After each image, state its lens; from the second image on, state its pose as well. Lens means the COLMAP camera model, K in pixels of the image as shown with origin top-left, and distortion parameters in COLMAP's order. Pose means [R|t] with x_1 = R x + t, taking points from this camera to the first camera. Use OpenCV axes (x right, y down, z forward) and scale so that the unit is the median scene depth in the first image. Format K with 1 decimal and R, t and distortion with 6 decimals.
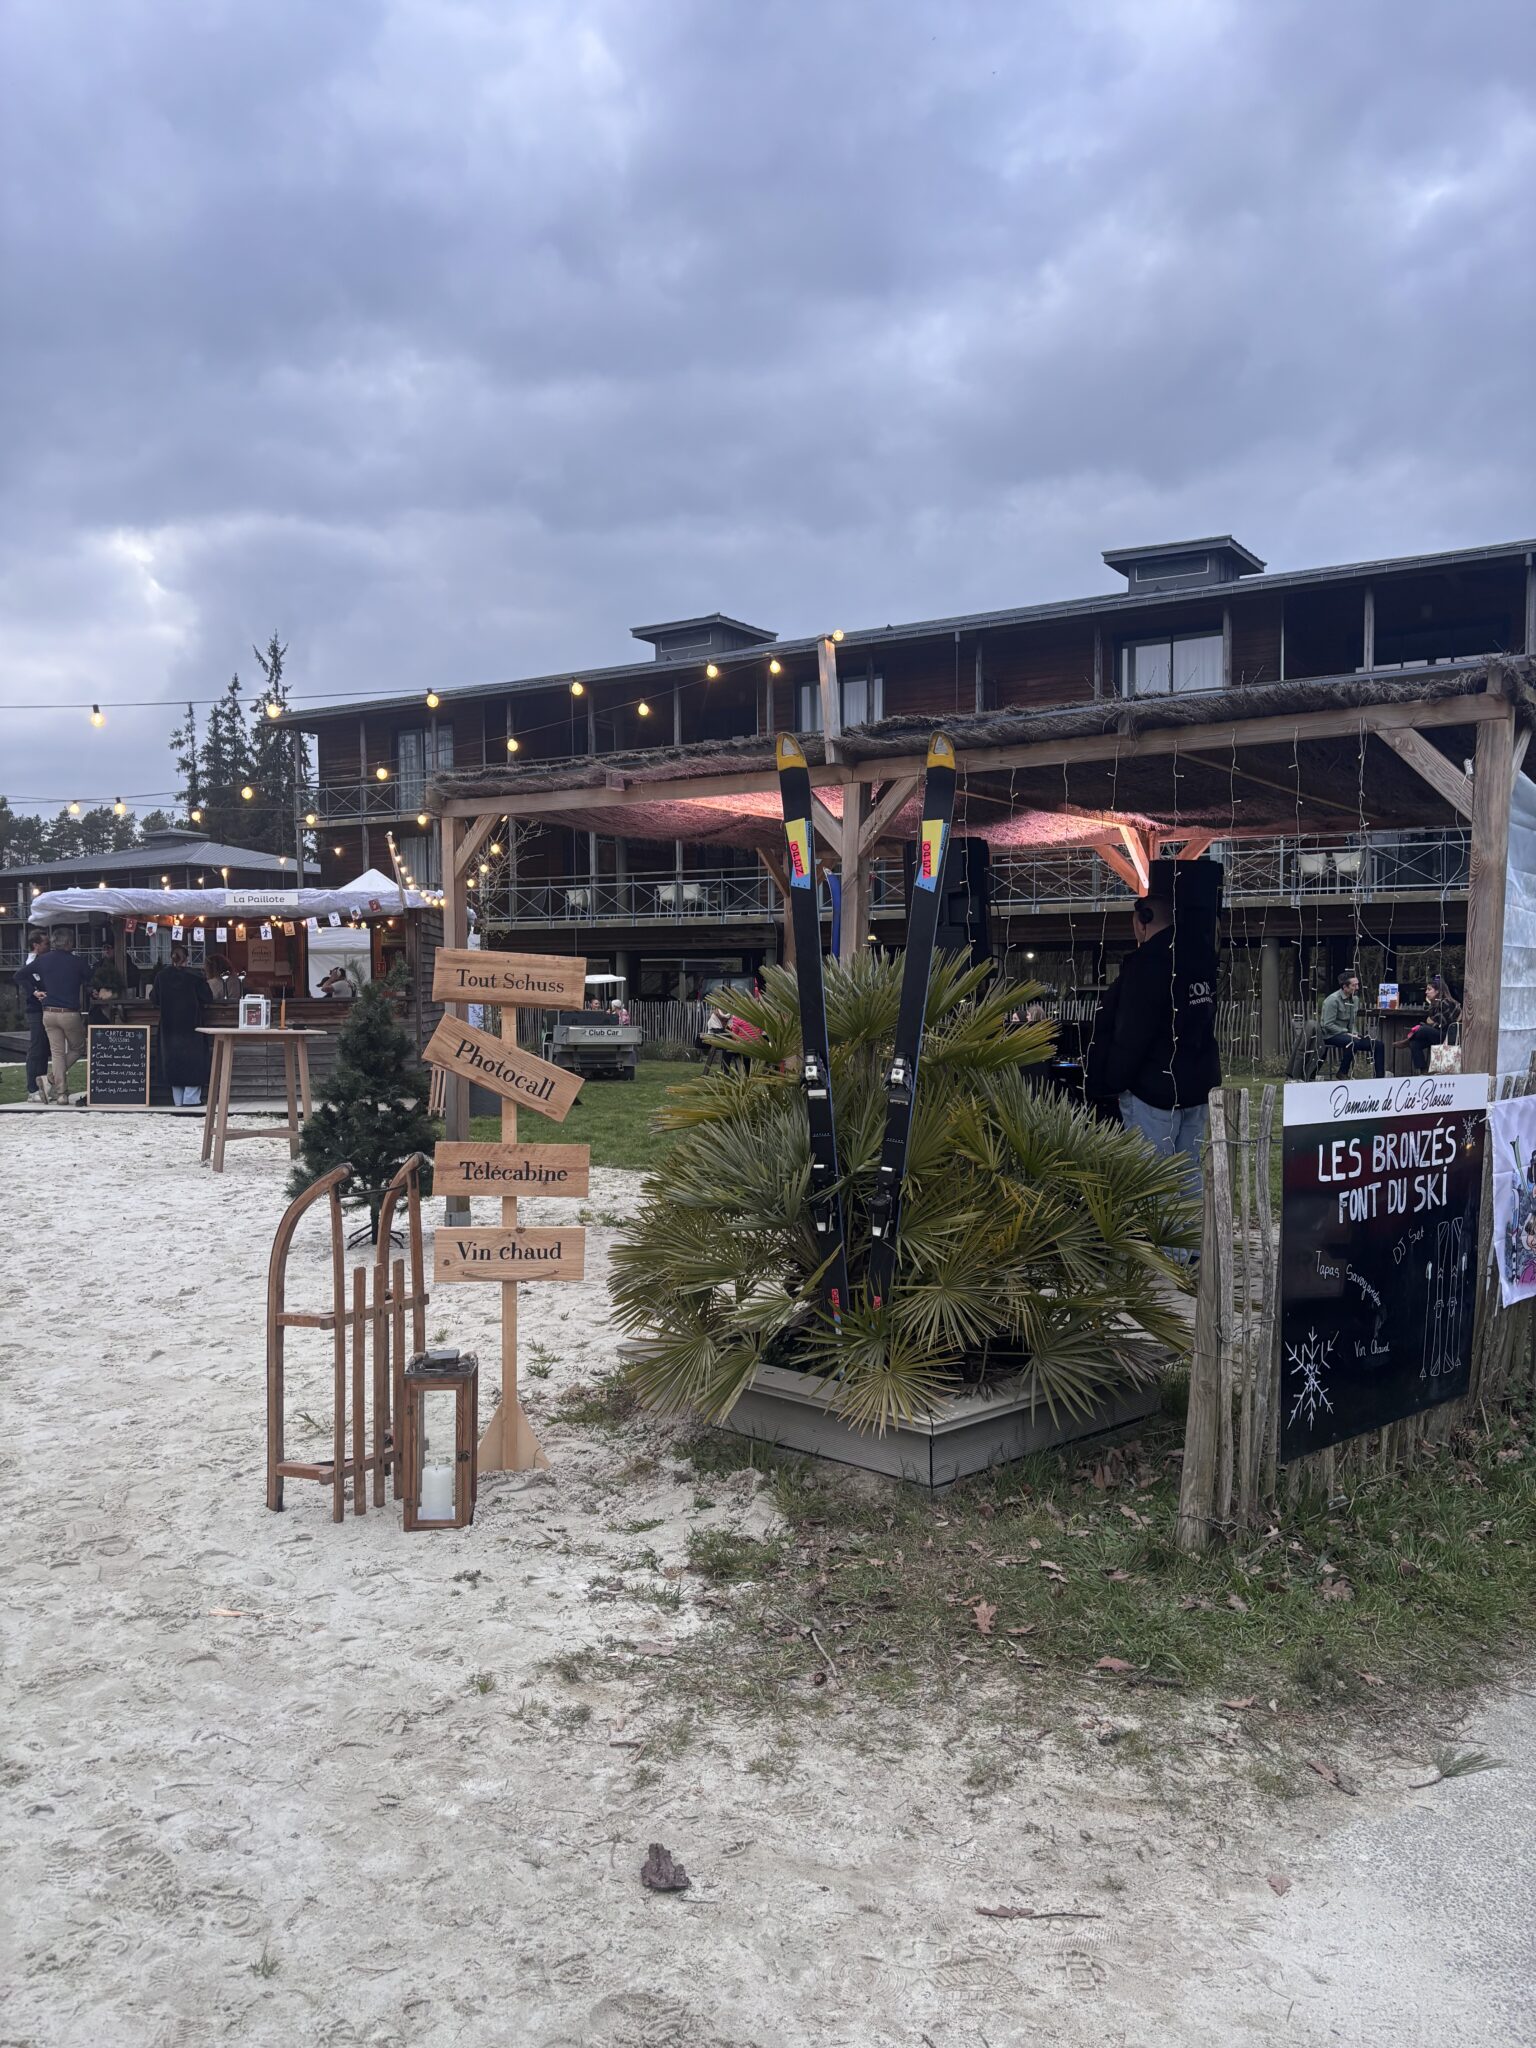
lens RADIAL K [[1561.3, 0, 767.0], [0, 1561.3, 1032.1], [0, 0, 1]] dist [0.106774, -0.178797]
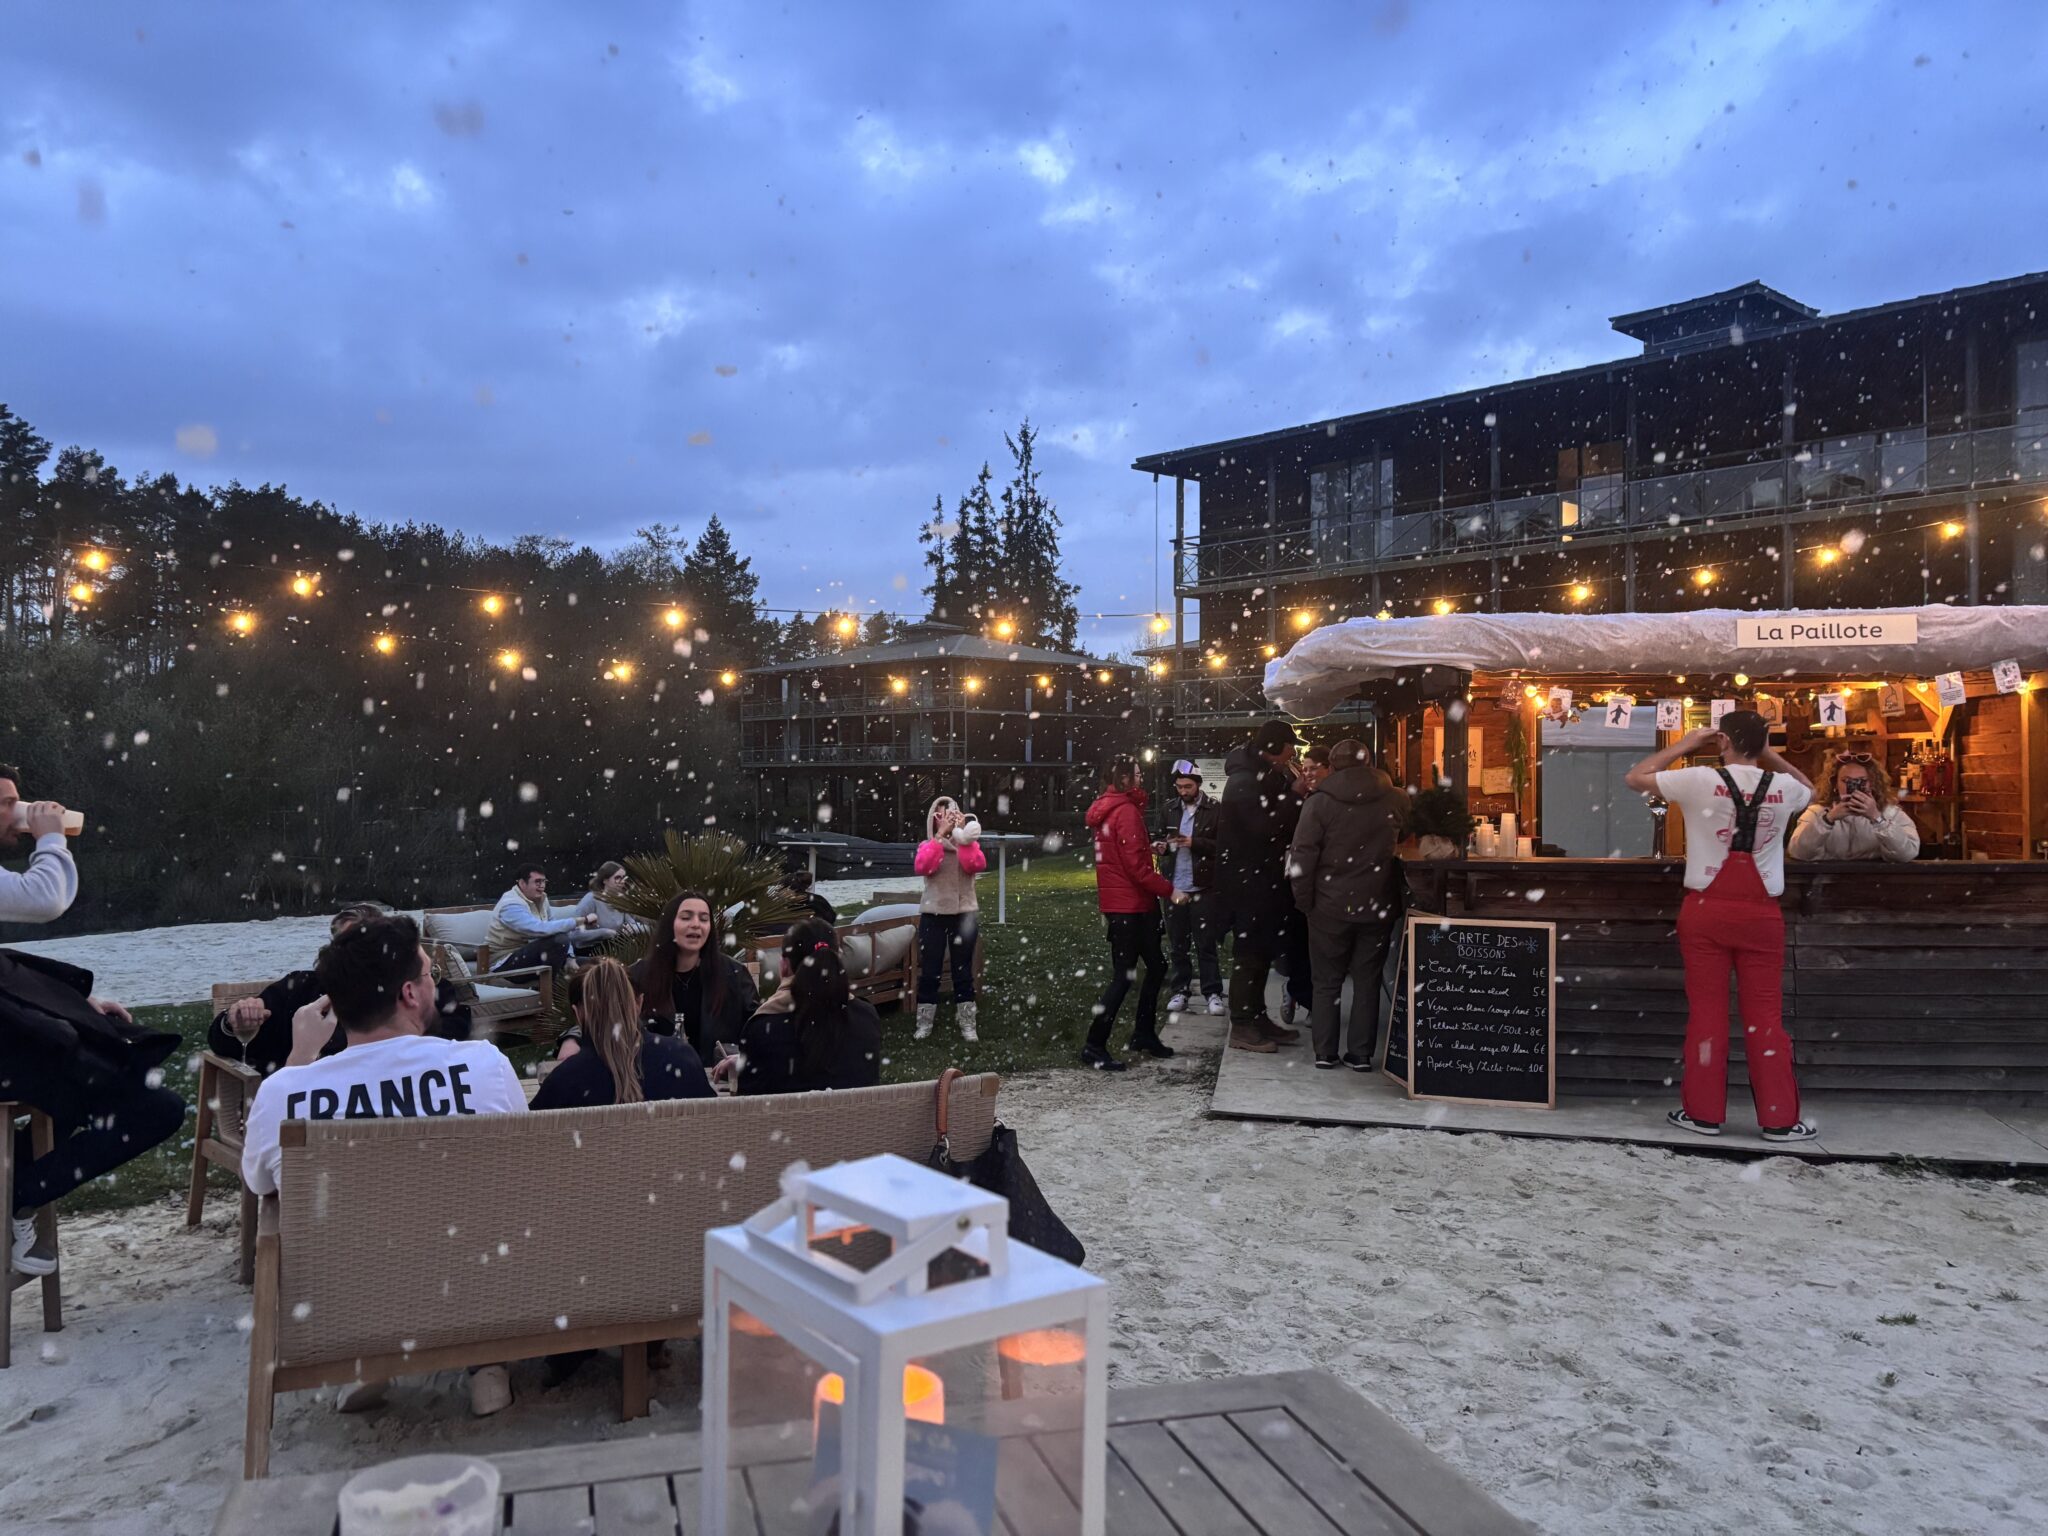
lens RADIAL K [[1561.3, 0, 1032.2], [0, 1561.3, 790.9], [0, 0, 1]] dist [0.106774, -0.178797]
pose [[0.967716, 0.009663, -0.251859, -1.260995], [-0.015751, 0.999630, -0.022168, -0.085843], [0.251551, 0.025419, 0.967510, 1.617273]]
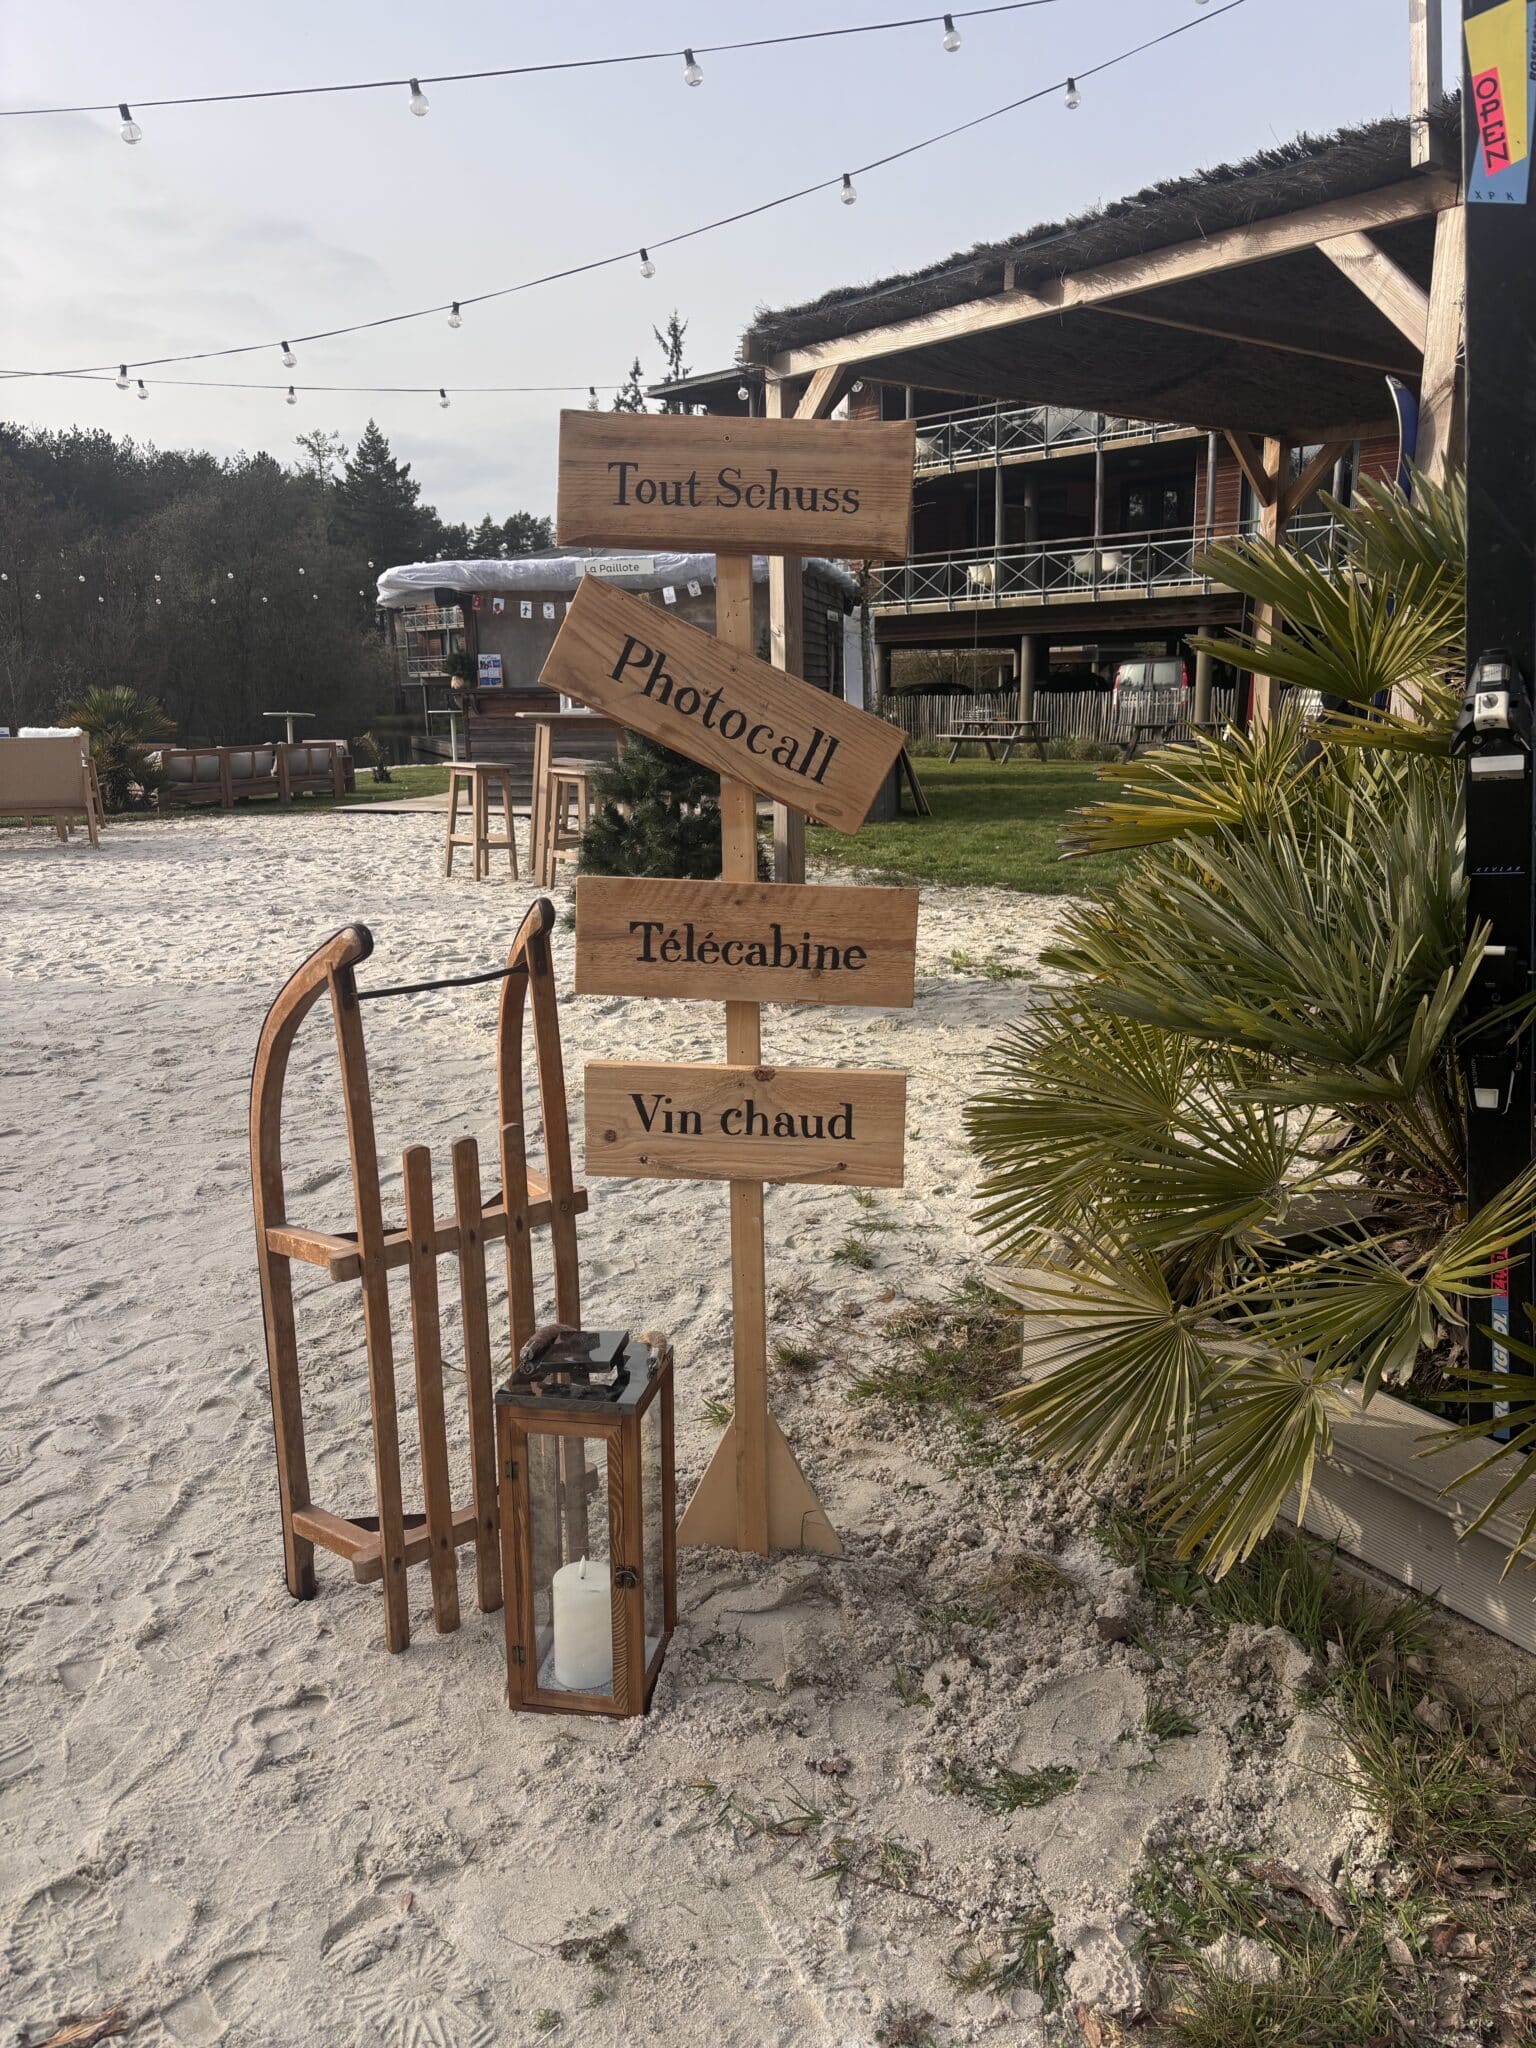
lens RADIAL K [[1561.3, 0, 767.0], [0, 1561.3, 1032.1], [0, 0, 1]] dist [0.106774, -0.178797]
pose [[0.967996, 0.040461, -0.247682, -0.035453], [0.006063, 0.982860, 0.184252, 0.024459], [0.250892, -0.179857, 0.951160, 0.446193]]
